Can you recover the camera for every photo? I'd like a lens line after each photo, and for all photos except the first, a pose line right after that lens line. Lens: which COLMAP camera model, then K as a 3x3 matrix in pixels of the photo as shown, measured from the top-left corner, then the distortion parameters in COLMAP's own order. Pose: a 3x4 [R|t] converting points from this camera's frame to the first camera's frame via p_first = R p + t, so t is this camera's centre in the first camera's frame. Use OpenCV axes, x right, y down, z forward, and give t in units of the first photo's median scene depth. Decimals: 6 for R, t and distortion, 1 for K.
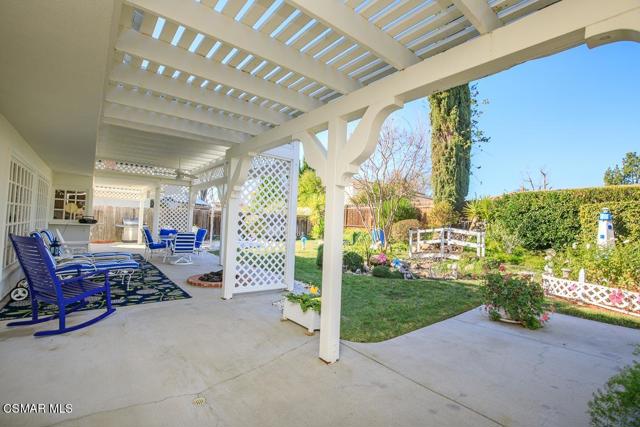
lens RADIAL K [[288.6, 0, 320.0], [0, 288.6, 213.5], [0, 0, 1]] dist [-0.032913, 0.000525]
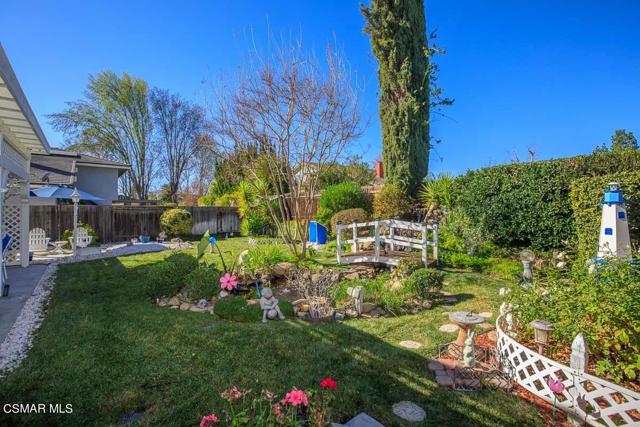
lens RADIAL K [[288.6, 0, 320.0], [0, 288.6, 213.5], [0, 0, 1]] dist [-0.032913, 0.000525]
pose [[0.999074, -0.037339, 0.021376, 0.272912], [0.036494, 0.998586, 0.038643, -0.000105], [-0.022788, -0.037828, 0.999024, 0.298783]]
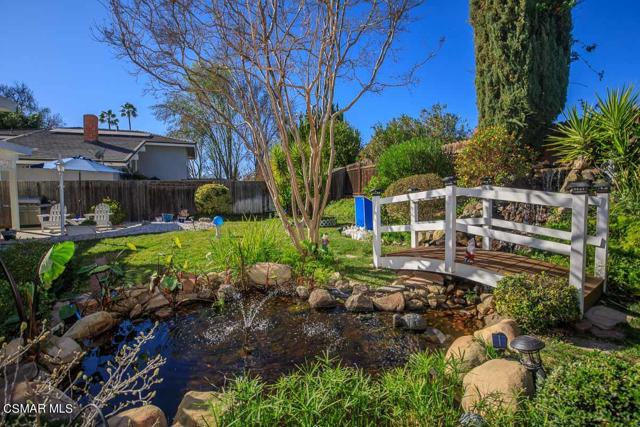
lens RADIAL K [[295.2, 0, 318.5], [0, 295.2, 208.5], [0, 0, 1]] dist [-0.023334, 0.000134]
pose [[0.960505, -0.027593, -0.276892, 0.374732], [0.049211, 0.996231, 0.071430, 0.044151], [0.273877, -0.082235, 0.958243, 0.637040]]
